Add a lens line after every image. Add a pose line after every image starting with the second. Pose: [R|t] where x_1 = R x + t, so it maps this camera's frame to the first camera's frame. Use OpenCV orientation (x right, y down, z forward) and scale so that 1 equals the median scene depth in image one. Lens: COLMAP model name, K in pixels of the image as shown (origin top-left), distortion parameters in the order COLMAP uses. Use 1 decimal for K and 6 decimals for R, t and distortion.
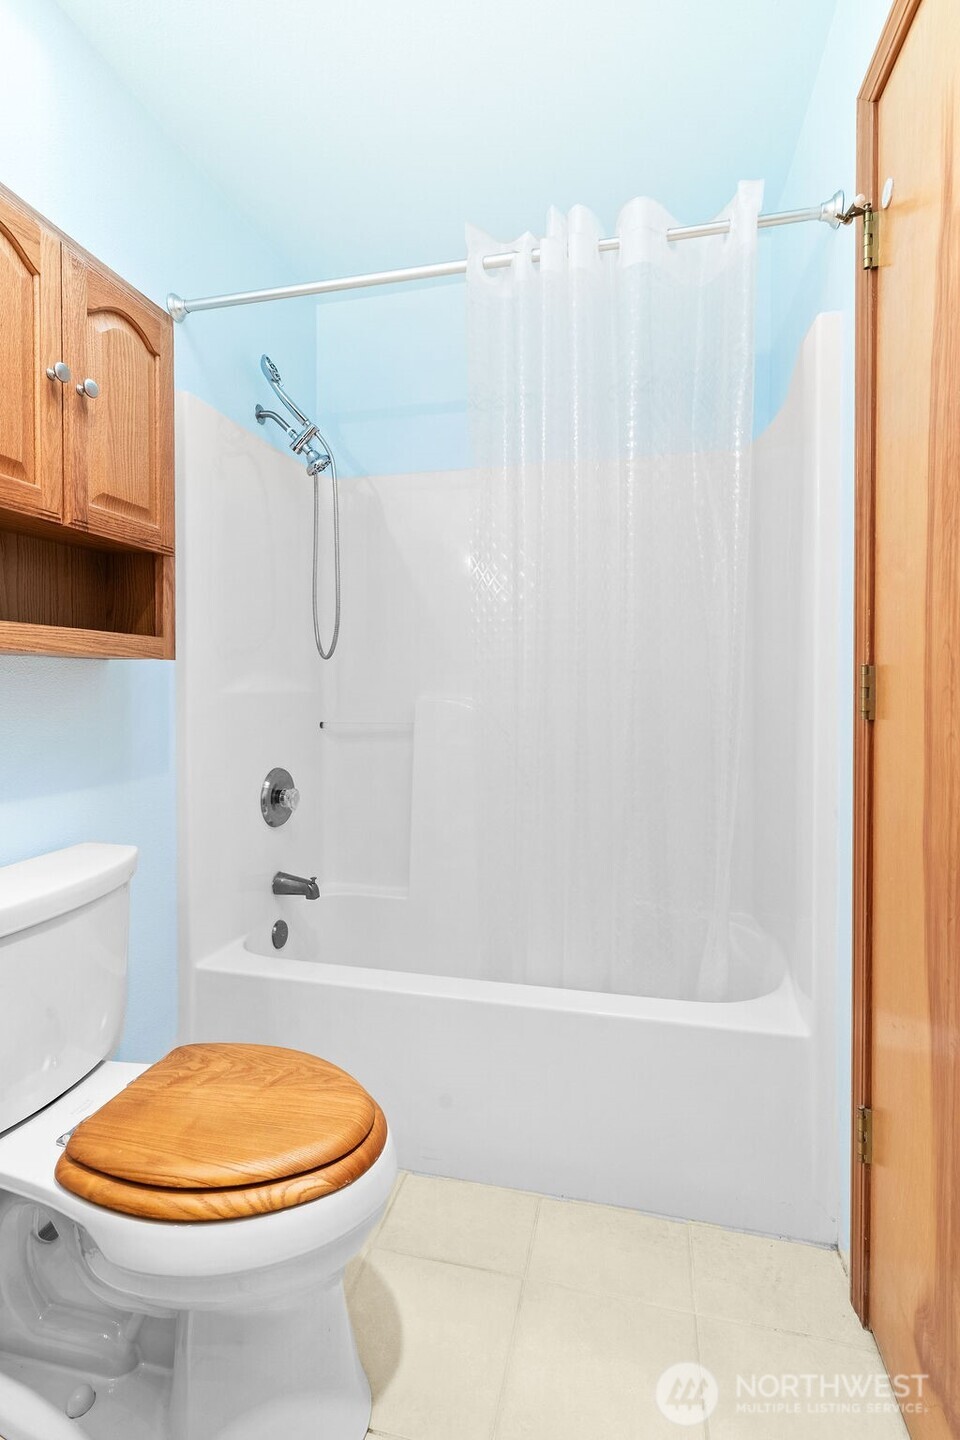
lens RADIAL K [[686.3, 0, 478.3], [0, 686.3, 695.6], [0, 0, 1]] dist [-0.000569, 0.000076]
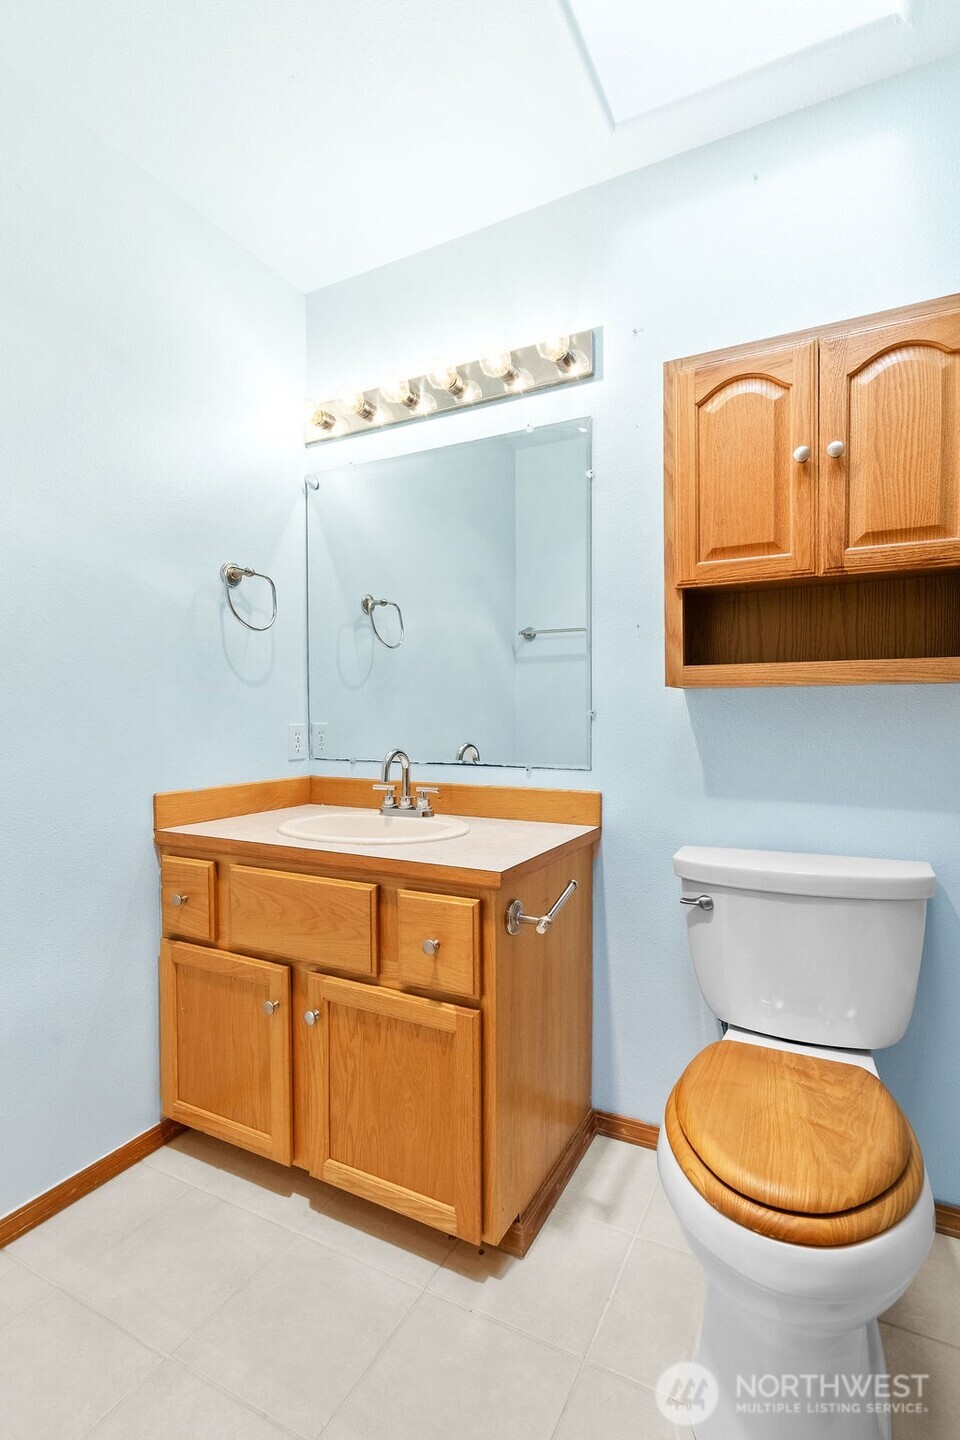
lens RADIAL K [[669.2, 0, 480.0], [0, 669.2, 720.0], [0, 0, 1]] dist [-0.001792, 0.000028]
pose [[-0.244724, 0.023773, -0.969301, 0.688944], [-0.008465, 0.999609, 0.026653, -0.024912], [0.969556, 0.014727, -0.244427, 0.731893]]
